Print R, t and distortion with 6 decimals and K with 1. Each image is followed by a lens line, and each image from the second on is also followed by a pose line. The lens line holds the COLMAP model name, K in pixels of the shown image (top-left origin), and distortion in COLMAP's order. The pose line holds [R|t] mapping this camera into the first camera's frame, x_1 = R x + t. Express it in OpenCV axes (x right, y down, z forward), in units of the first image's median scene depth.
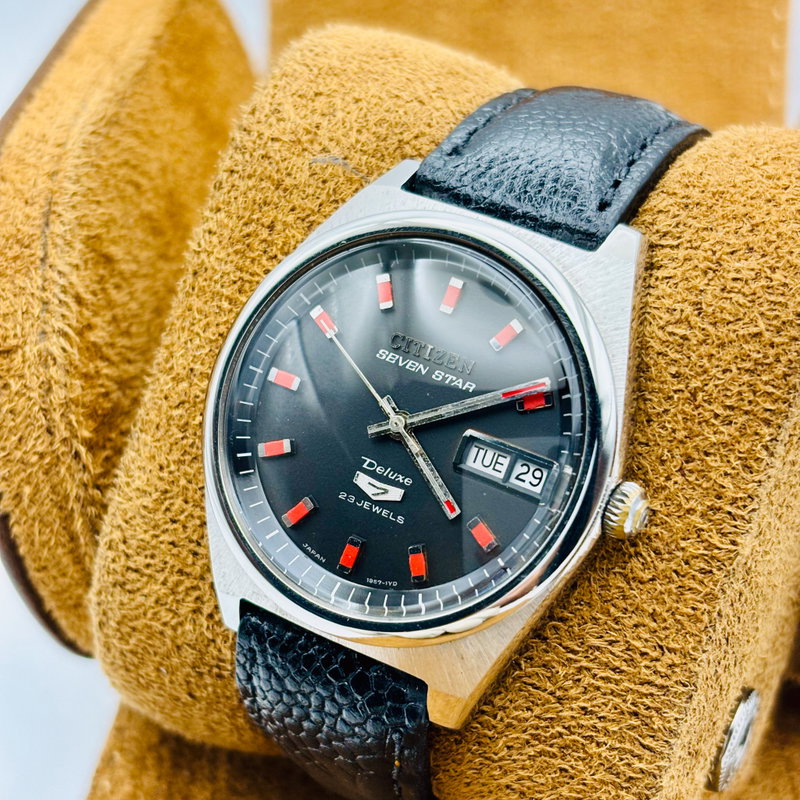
lens RADIAL K [[1607.8, 0, 395.6], [0, 1607.8, 396.3], [0, 0, 1]] dist [0.393127, 0.000000]
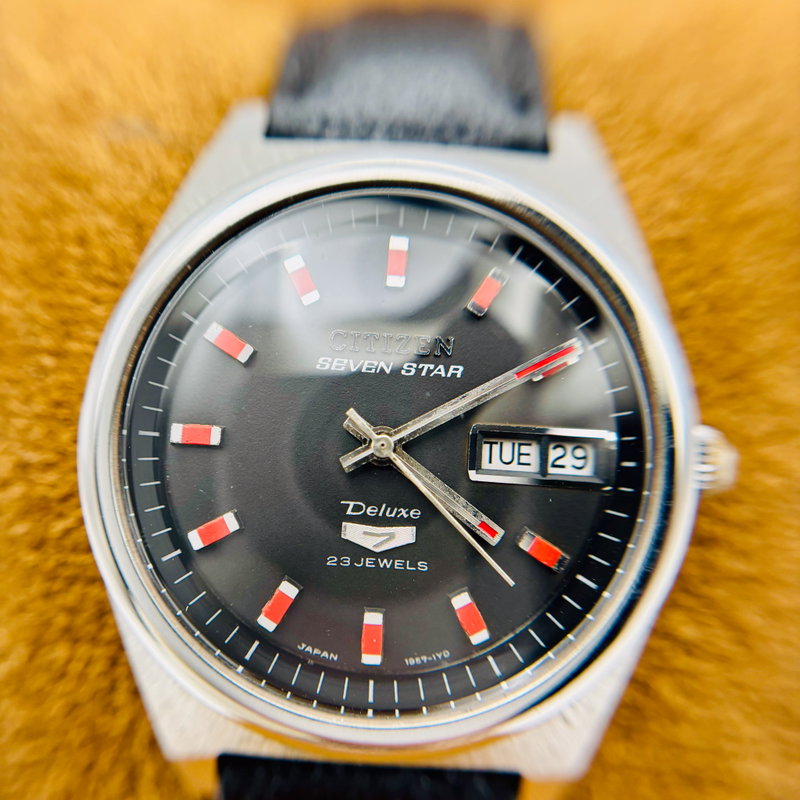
lens RADIAL K [[781.3, 0, 366.3], [0, 781.3, 420.1], [0, 0, 1]] dist [0.392139, 0.000000]
pose [[0.882616, -0.289937, 0.370035, -0.136790], [0.273964, 0.956906, 0.096307, -0.031289], [-0.382011, 0.016374, 0.924013, 0.665640]]
